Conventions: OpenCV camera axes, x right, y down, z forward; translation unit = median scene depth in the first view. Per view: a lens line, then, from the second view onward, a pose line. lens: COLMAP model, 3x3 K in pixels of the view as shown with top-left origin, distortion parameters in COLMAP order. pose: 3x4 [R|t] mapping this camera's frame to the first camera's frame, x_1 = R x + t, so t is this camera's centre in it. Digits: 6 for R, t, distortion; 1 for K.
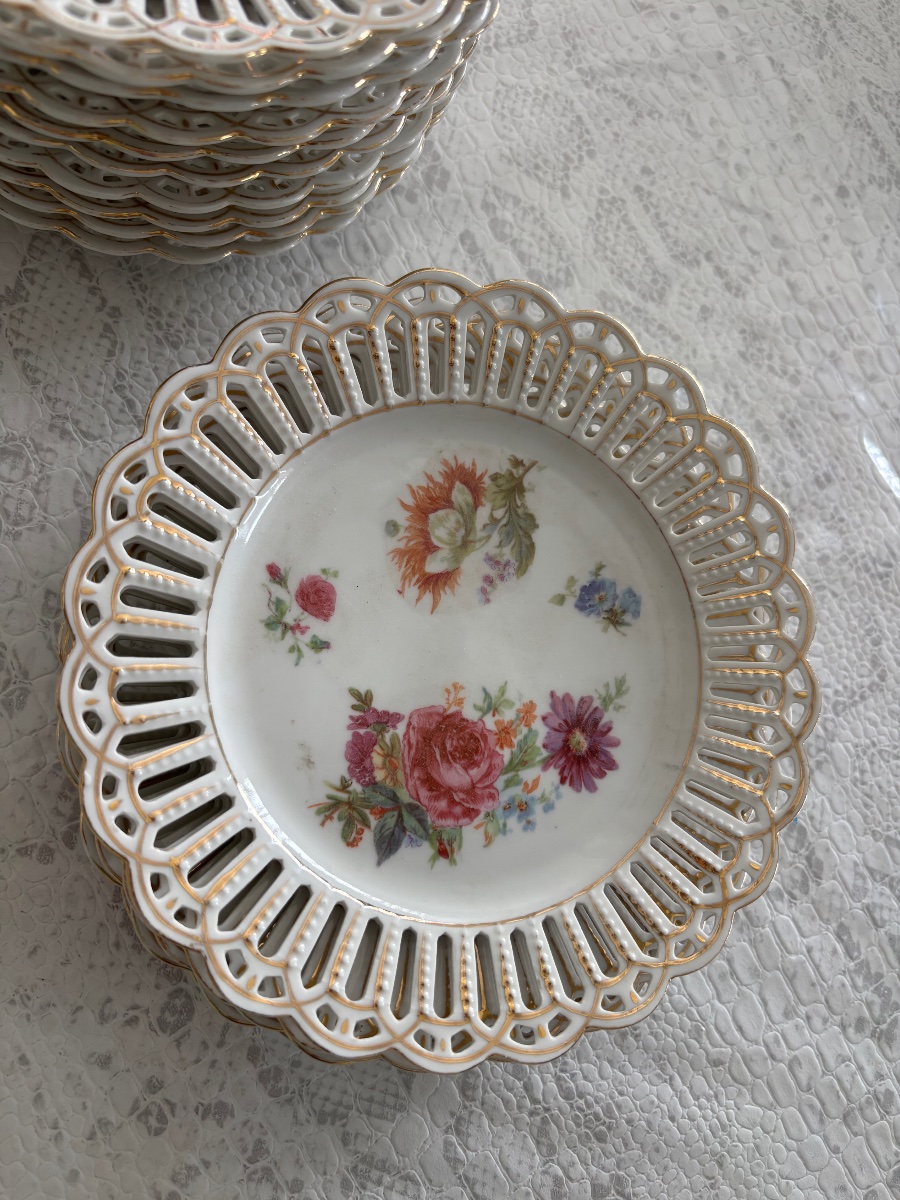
lens RADIAL K [[924.1, 0, 424.2], [0, 924.1, 601.9], [0, 0, 1]] dist [0.084176, -0.138345]
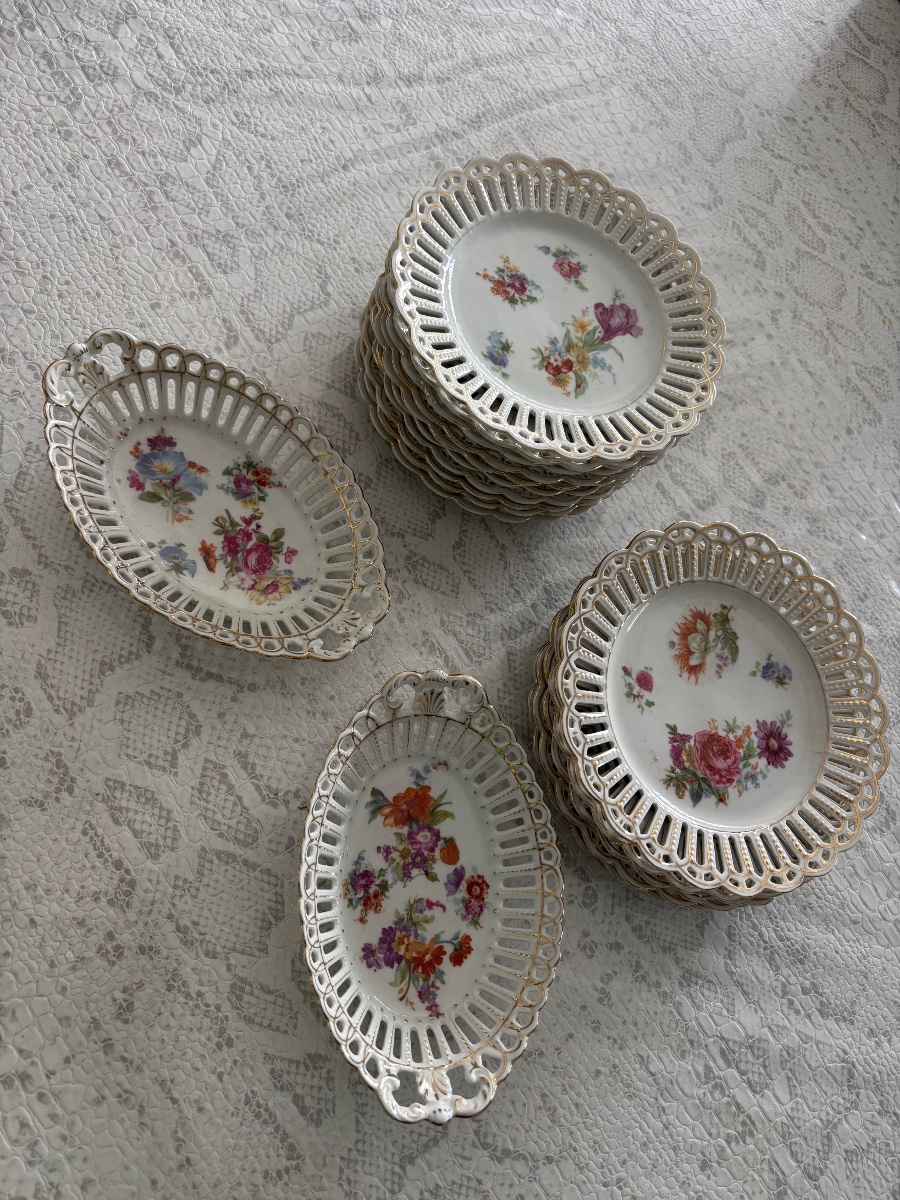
lens RADIAL K [[907.8, 0, 450.0], [0, 907.8, 600.0], [0, 0, 1]] dist [-0.002185, 0.002467]
pose [[0.996583, -0.079695, 0.021709, -0.531257], [0.081716, 0.989601, -0.118371, 0.018376], [-0.012049, 0.119740, 0.992732, -0.943345]]
